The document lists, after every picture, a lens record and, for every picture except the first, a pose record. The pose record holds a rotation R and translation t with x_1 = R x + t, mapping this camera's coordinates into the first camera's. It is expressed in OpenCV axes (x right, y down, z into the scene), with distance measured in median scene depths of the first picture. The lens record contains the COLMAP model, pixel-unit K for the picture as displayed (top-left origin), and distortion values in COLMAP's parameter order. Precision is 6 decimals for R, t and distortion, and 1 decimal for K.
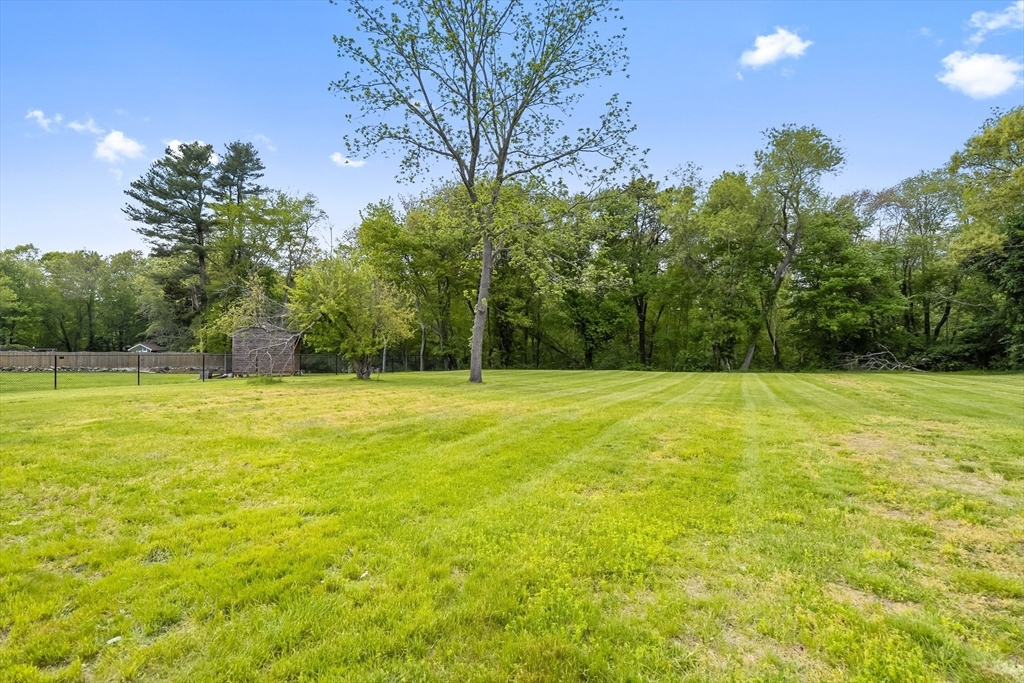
lens RADIAL K [[466.0, 0, 517.4], [0, 466.0, 346.7], [0, 0, 1]] dist [0.003795, 0.000680]
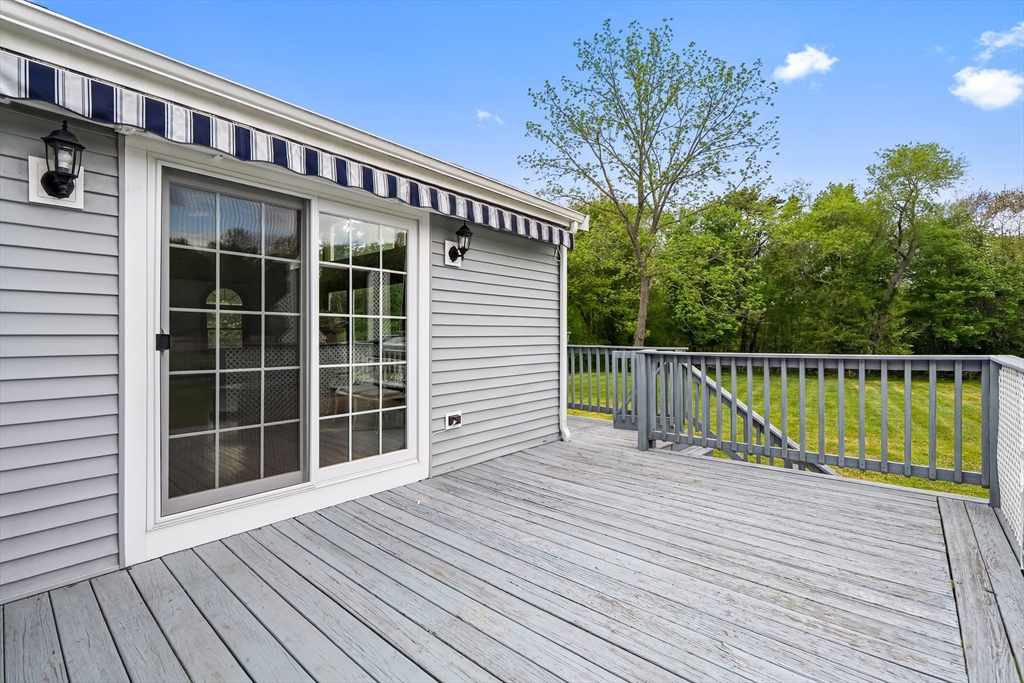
lens RADIAL K [[466.0, 0, 509.9], [0, 466.0, 335.9], [0, 0, 1]] dist [0.003795, 0.000680]
pose [[0.989648, 0.003418, -0.143474, -0.140189], [-0.002581, 0.999979, 0.006018, -0.047772], [0.143492, -0.005586, 0.989636, -0.162089]]
